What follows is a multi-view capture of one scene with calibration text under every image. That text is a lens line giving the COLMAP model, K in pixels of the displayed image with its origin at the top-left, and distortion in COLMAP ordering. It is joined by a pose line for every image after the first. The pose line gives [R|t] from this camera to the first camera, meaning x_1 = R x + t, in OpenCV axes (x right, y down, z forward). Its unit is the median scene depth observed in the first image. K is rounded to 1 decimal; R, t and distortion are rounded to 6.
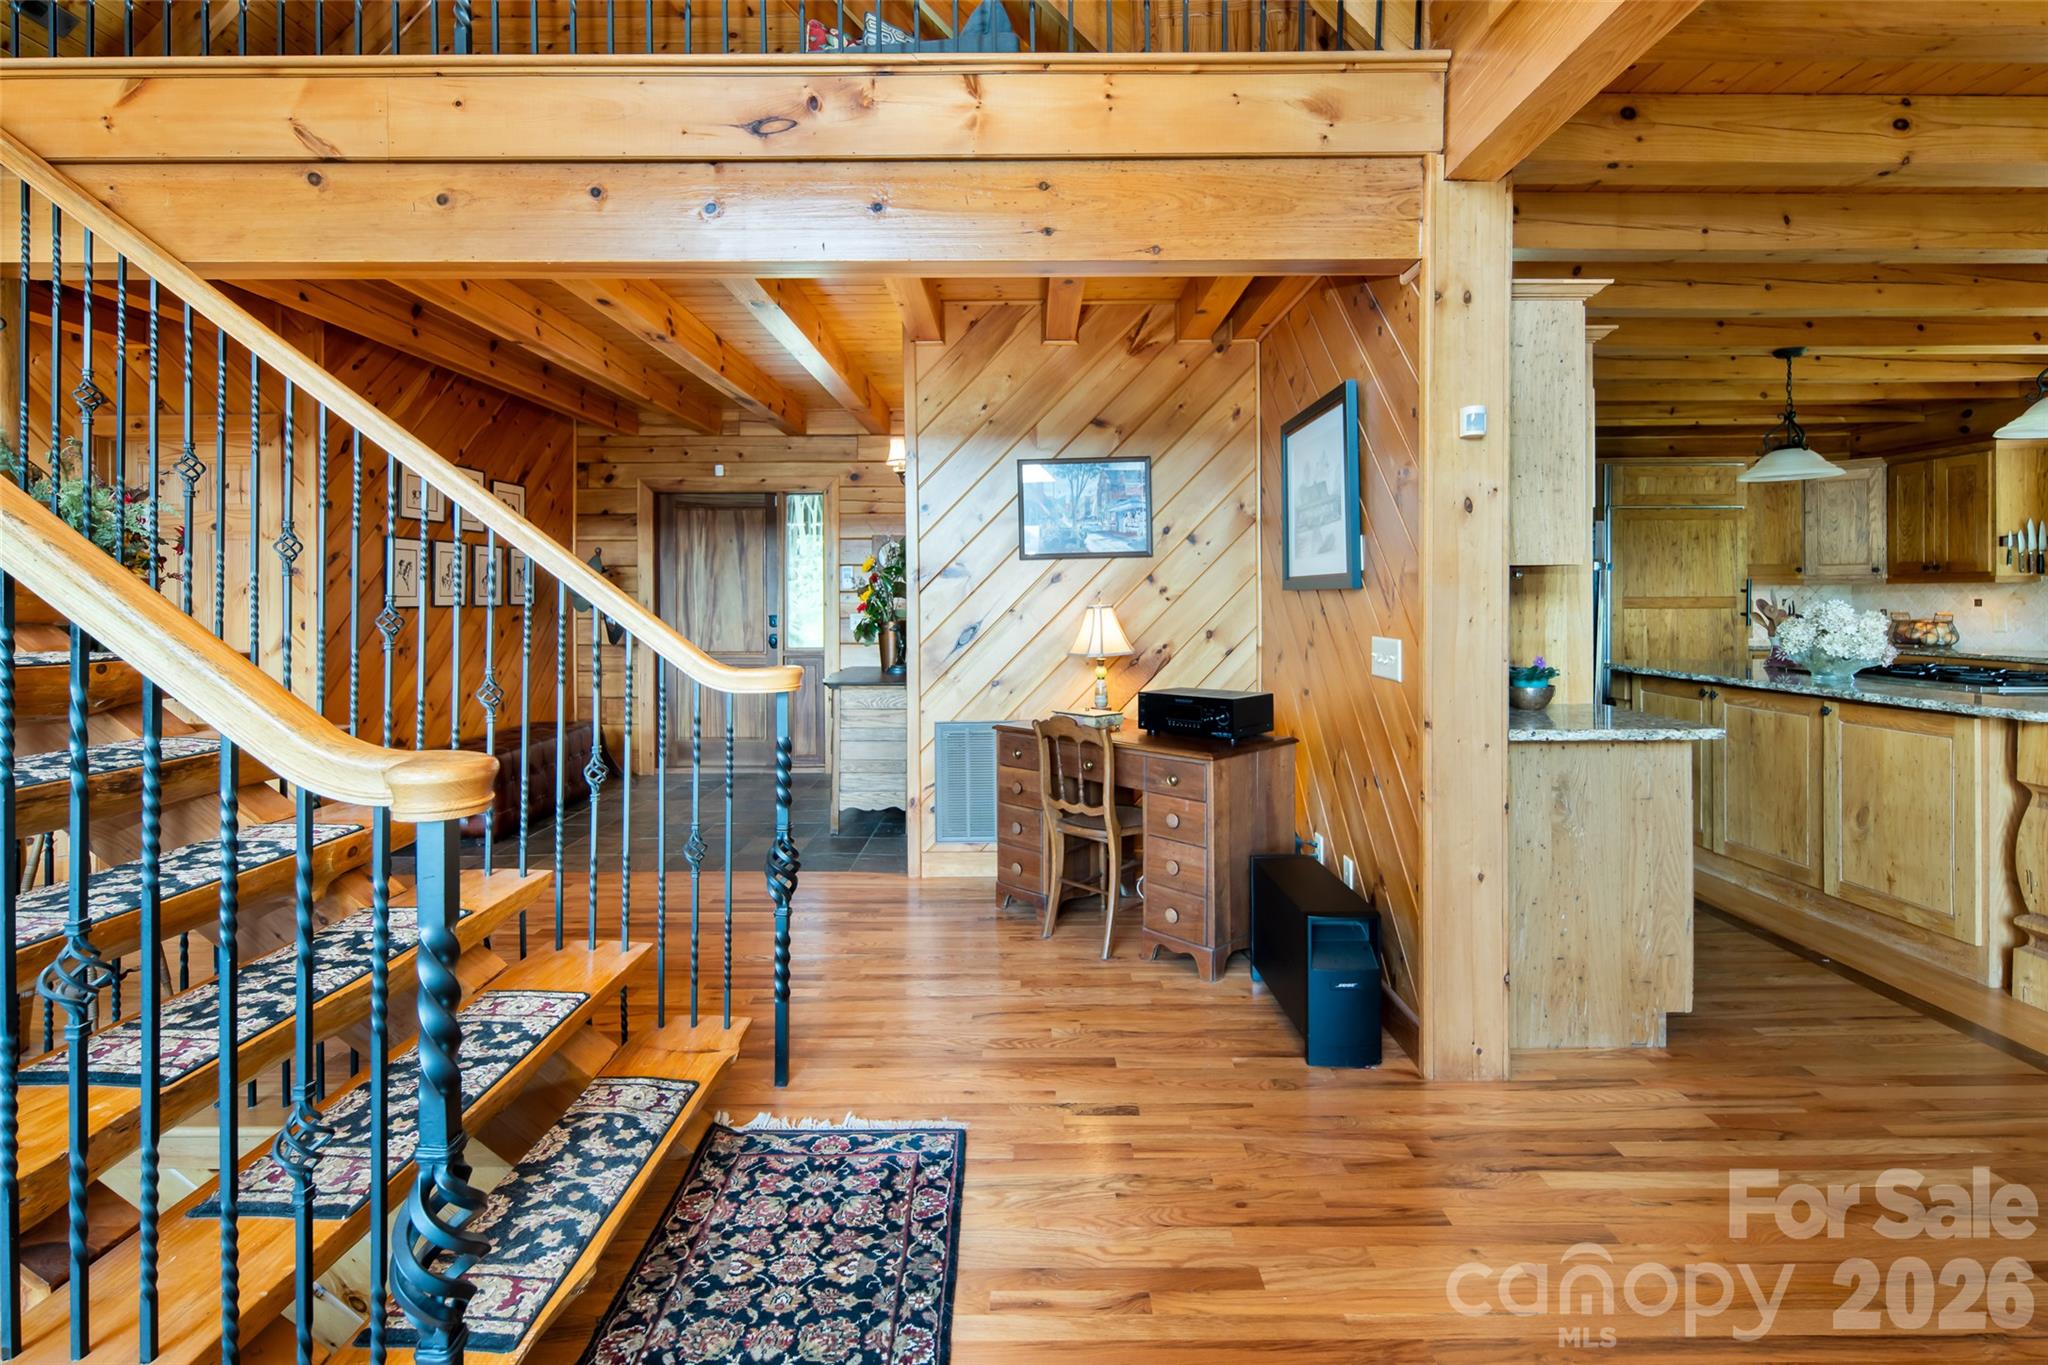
lens RADIAL K [[926.4, 0, 1000.4], [0, 926.4, 590.8], [0, 0, 1]] dist [0.004118, -0.002159]
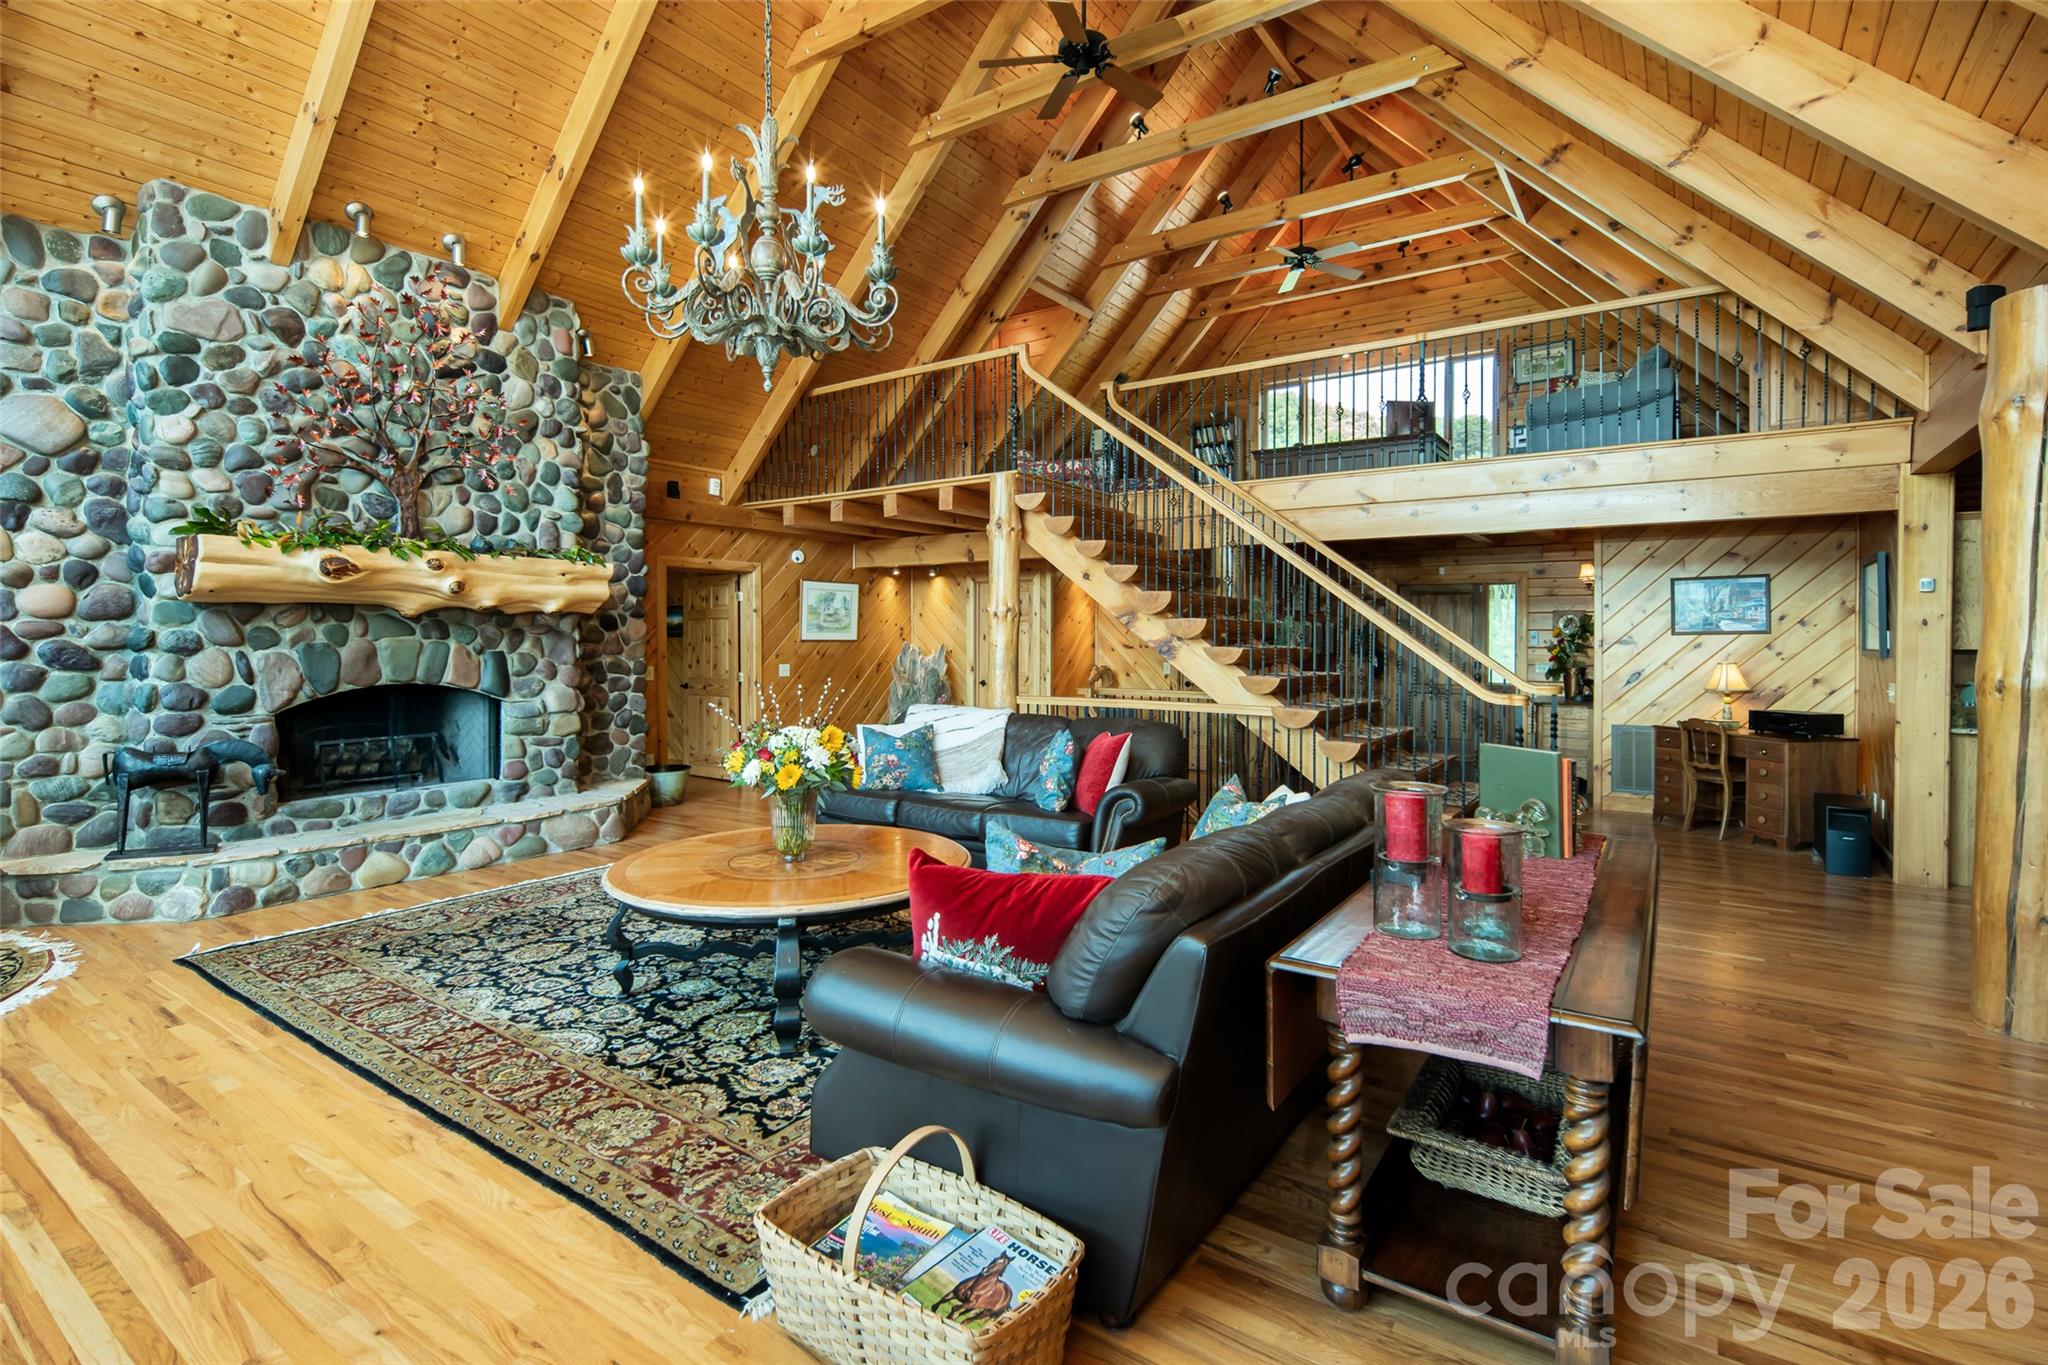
lens RADIAL K [[926.4, 0, 983.8], [0, 926.4, 647.2], [0, 0, 1]] dist [0.004118, -0.002159]
pose [[0.808532, 0.012737, -0.588314, 0.001309], [-0.002120, 0.999822, 0.018732, -0.040858], [0.588448, -0.013898, 0.808415, -1.199382]]
